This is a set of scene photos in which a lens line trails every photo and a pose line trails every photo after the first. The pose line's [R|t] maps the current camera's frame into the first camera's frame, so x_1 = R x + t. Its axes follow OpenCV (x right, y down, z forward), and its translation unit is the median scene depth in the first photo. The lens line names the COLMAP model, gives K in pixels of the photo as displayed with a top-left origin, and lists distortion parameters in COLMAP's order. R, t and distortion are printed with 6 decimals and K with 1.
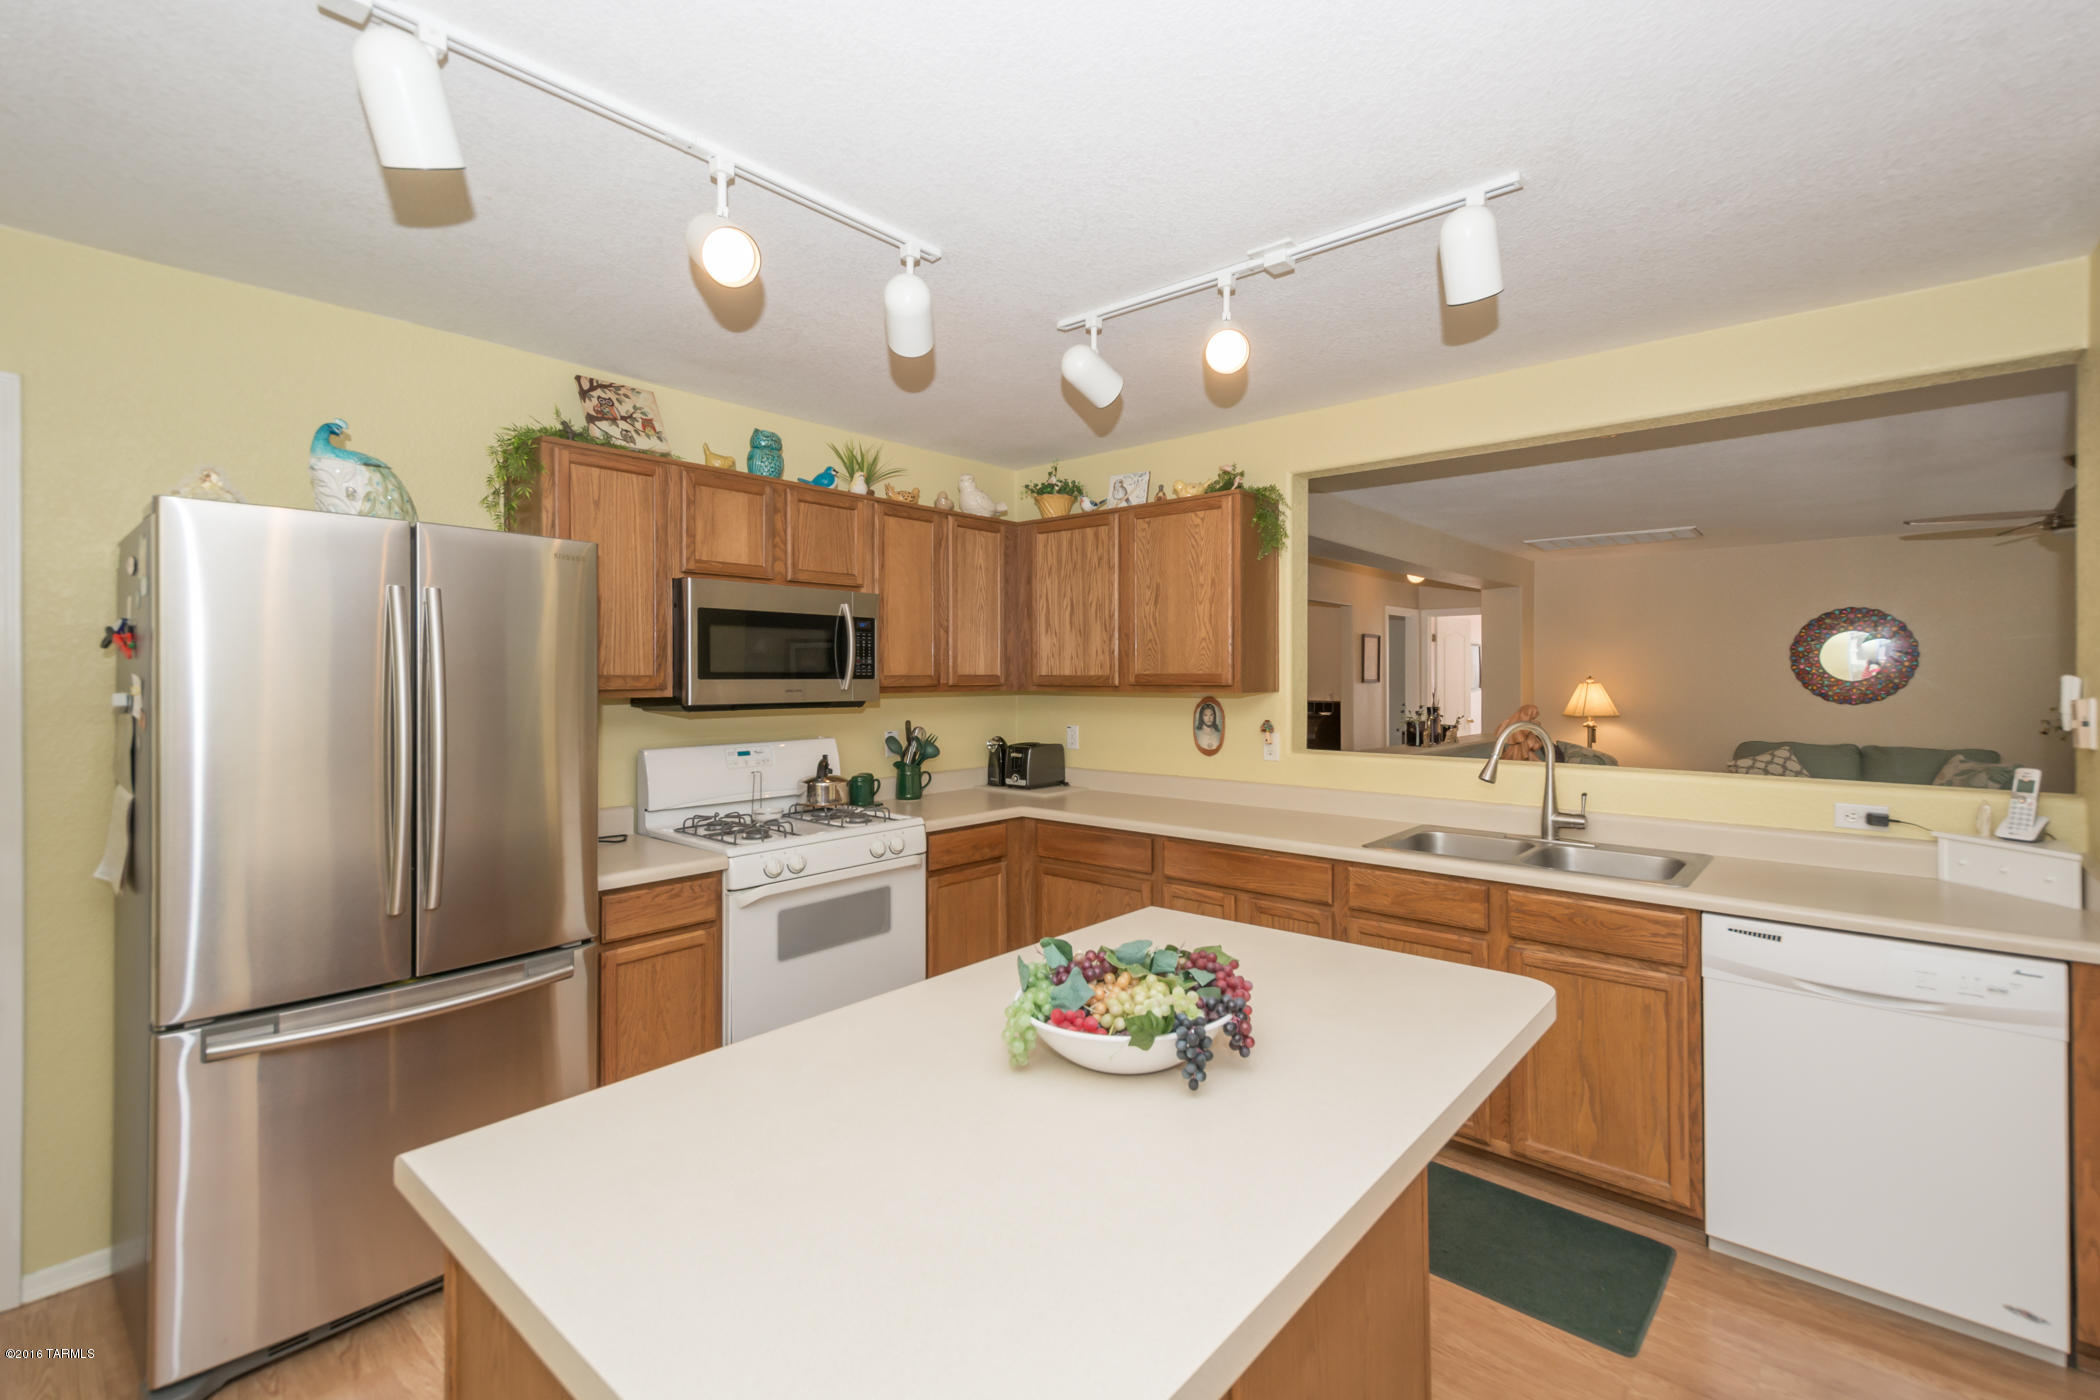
lens RADIAL K [[924.1, 0, 1075.9], [0, 924.1, 677.7], [0, 0, 1]] dist [0.012133, 0.000043]
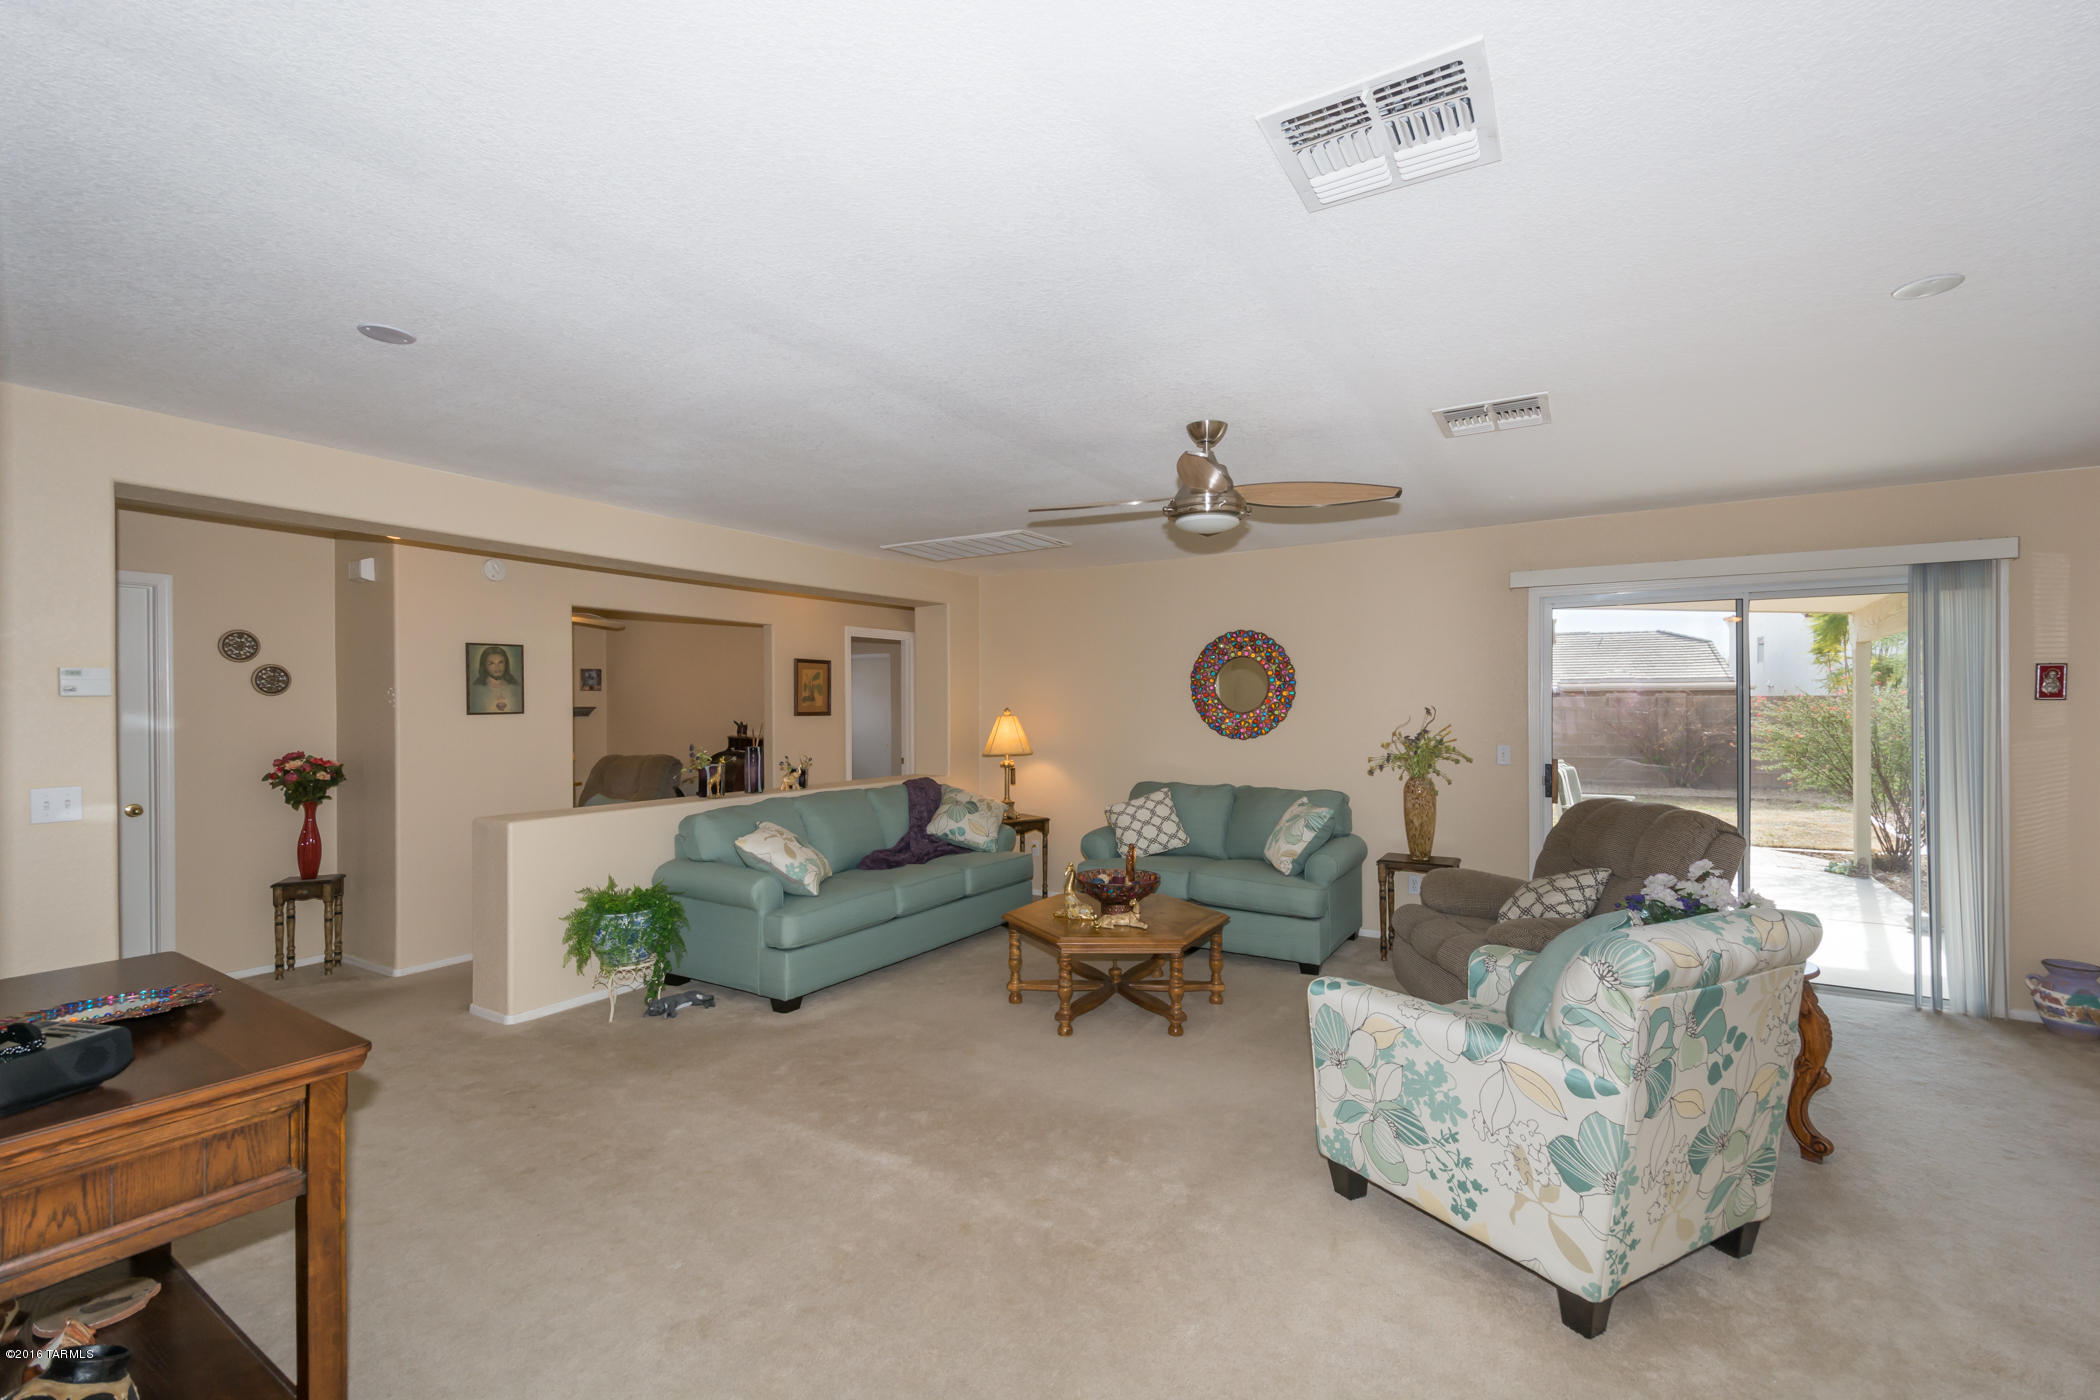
lens RADIAL K [[905.3, 0, 1058.5], [0, 905.3, 712.3], [0, 0, 1]] dist [0.015485, -0.000239]
pose [[0.988160, -0.003449, 0.153391, 0.997961], [0.002624, 0.999981, 0.005585, -0.004597], [-0.153407, -0.005116, 0.988150, 0.326949]]
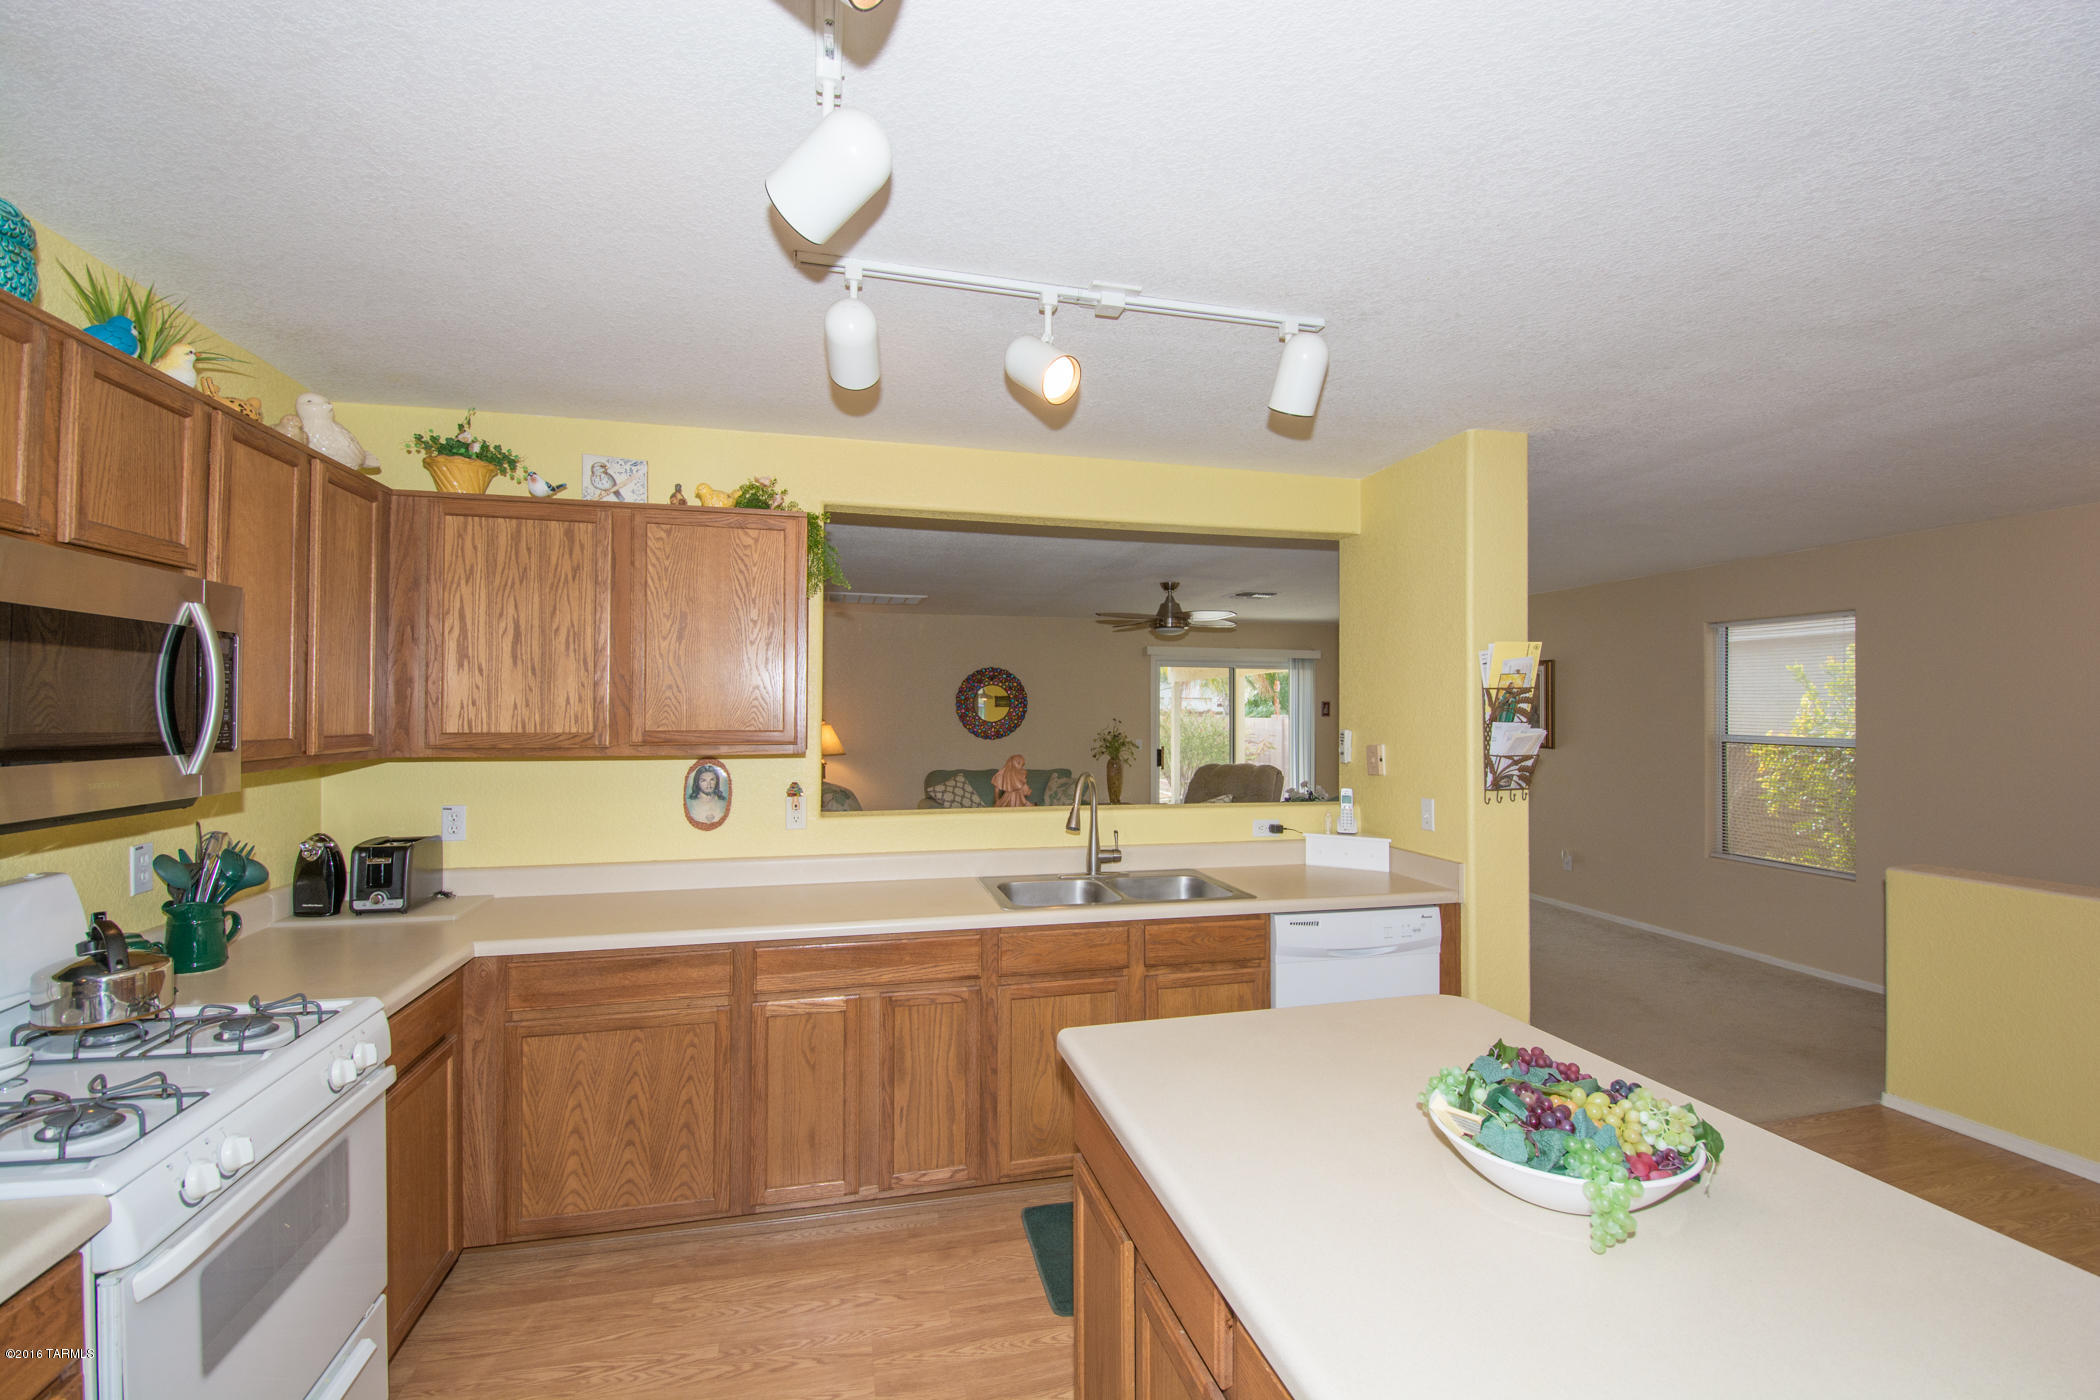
lens RADIAL K [[908.0, 0, 1050.0], [0, 908.0, 700.0], [0, 0, 1]] dist [0.018027, -0.016561]
pose [[0.583521, 0.012641, 0.812000, -0.346410], [-0.002715, 0.999904, -0.013615, -0.020070], [-0.812094, 0.005740, 0.583499, 0.314027]]
